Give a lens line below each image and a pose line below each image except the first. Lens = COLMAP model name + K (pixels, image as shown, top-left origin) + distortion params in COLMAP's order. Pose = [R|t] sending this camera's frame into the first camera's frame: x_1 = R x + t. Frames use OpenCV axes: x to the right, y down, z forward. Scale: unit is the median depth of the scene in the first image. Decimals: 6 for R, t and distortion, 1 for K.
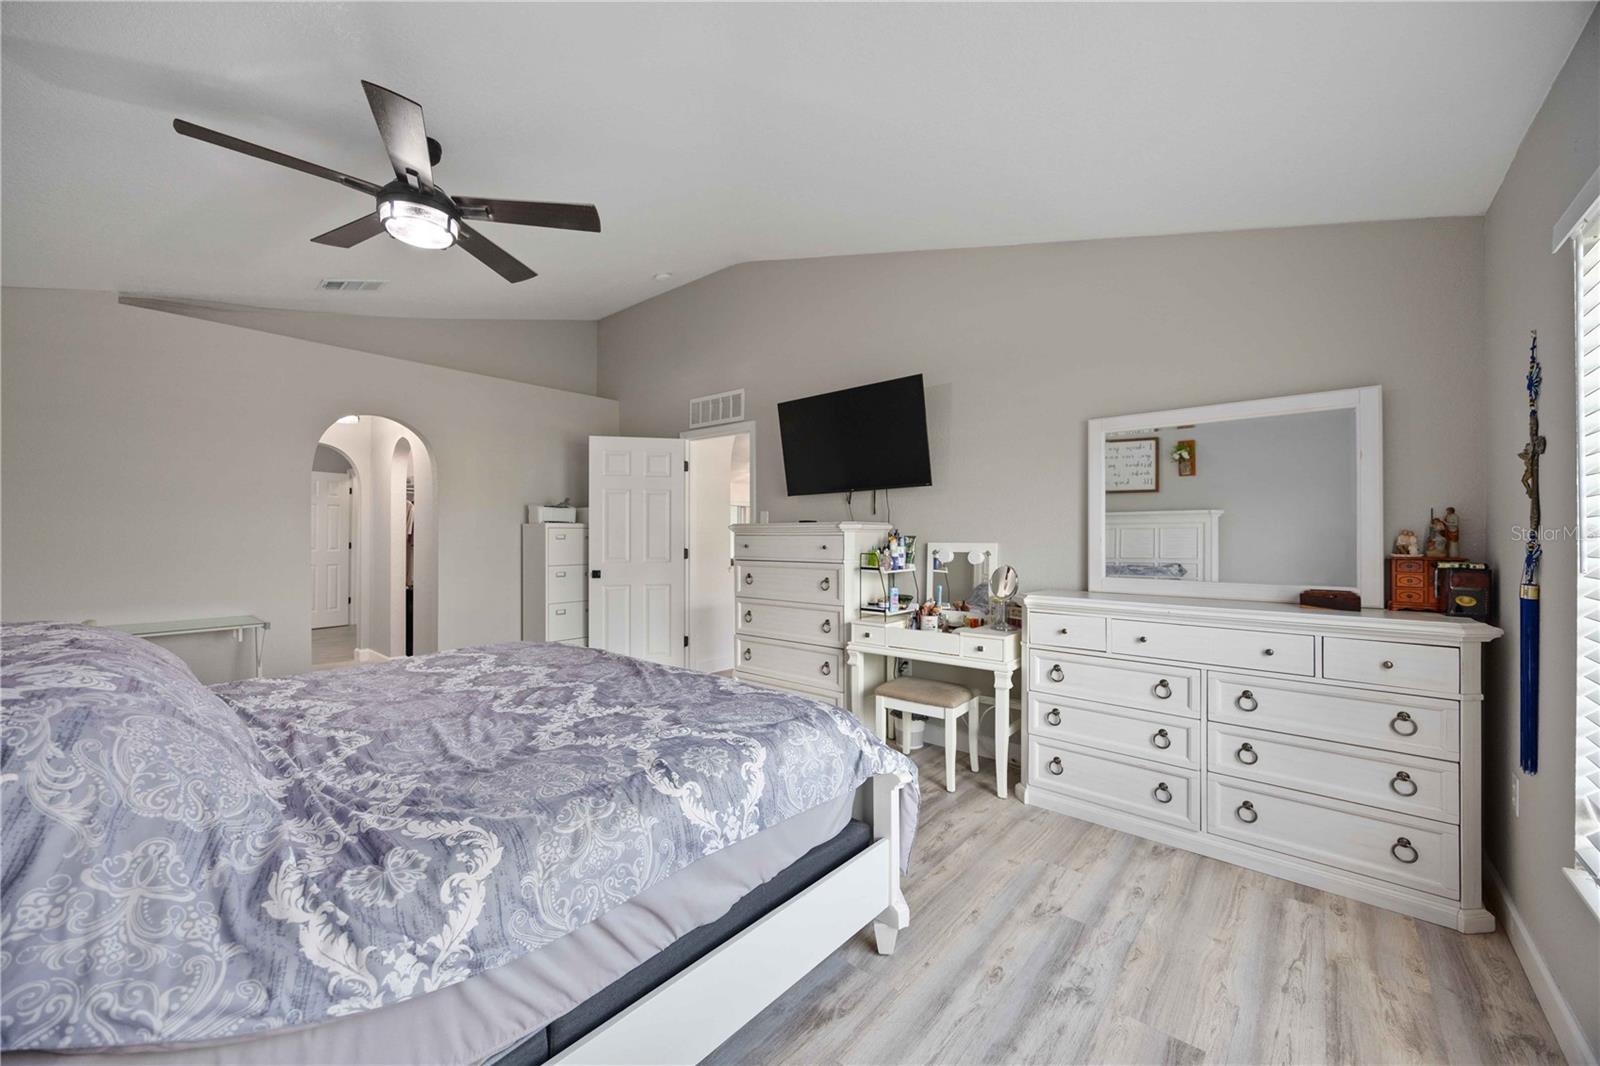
lens RADIAL K [[606.8, 0, 800.4], [0, 606.8, 531.4], [0, 0, 1]] dist [-0.002468, 0.000074]
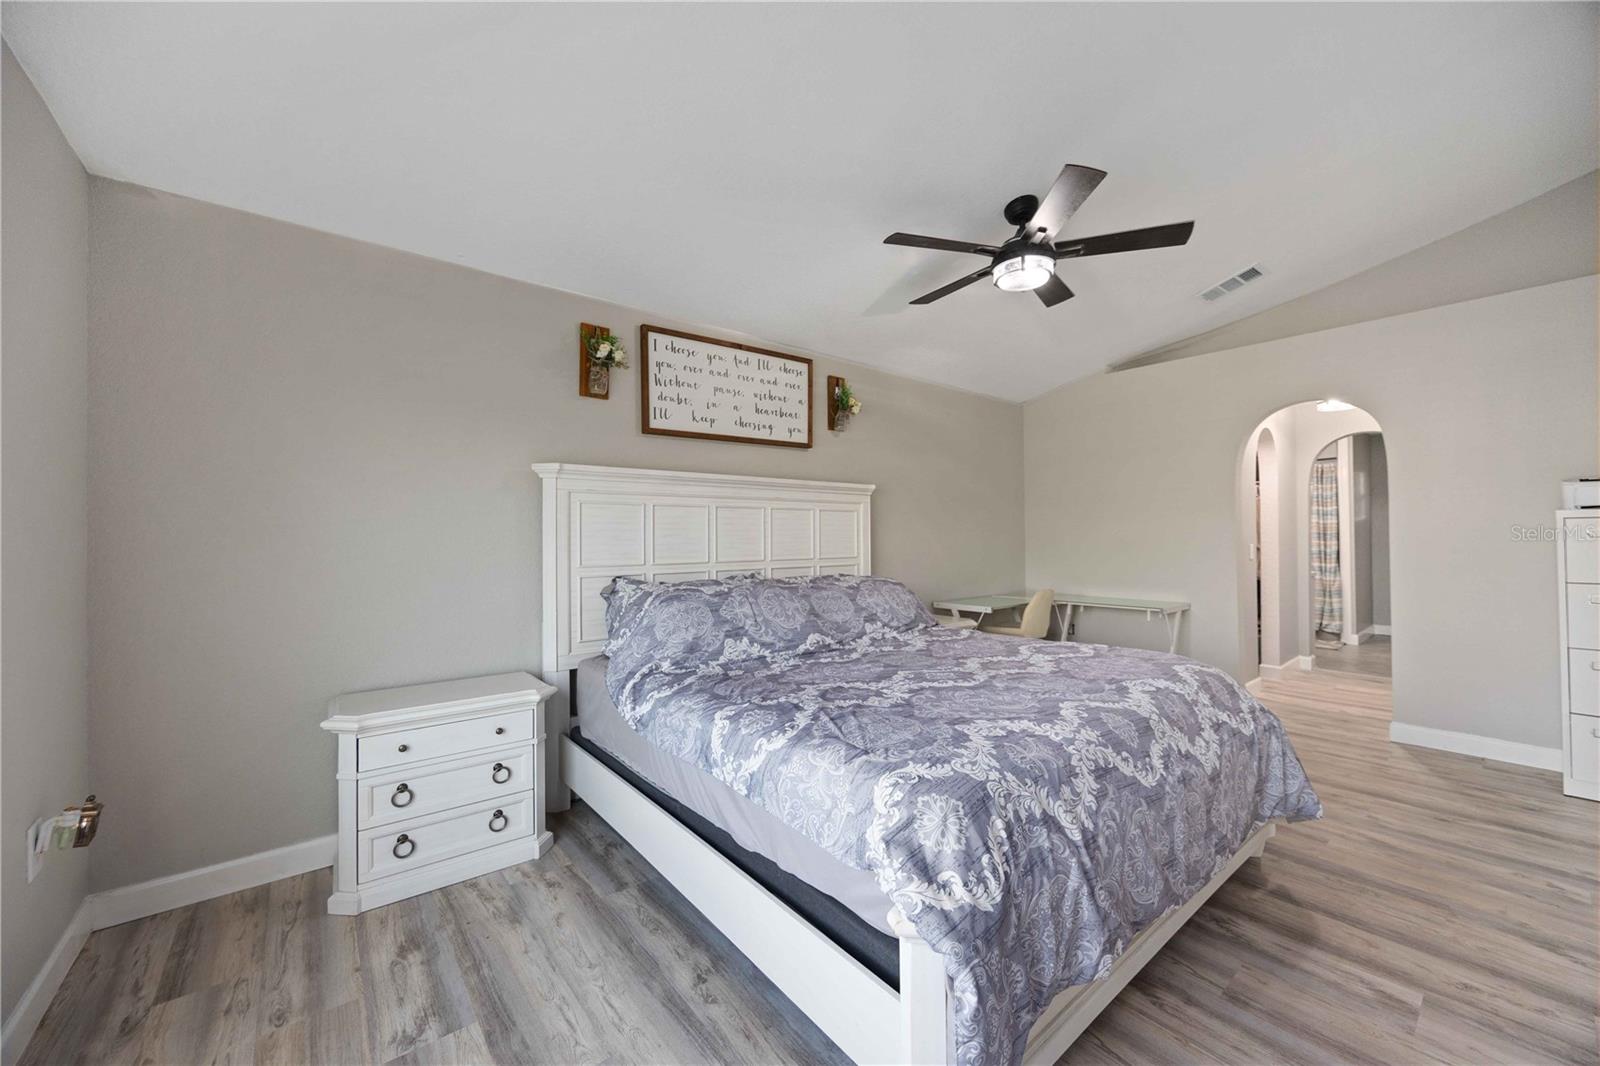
lens RADIAL K [[606.8, 0, 800.4], [0, 606.8, 531.4], [0, 0, 1]] dist [-0.002468, 0.000074]
pose [[-0.181789, -0.010822, -0.983278, 0.857385], [0.017255, 0.999750, -0.014194, 0.012878], [0.983186, -0.019547, -0.181557, 1.088705]]
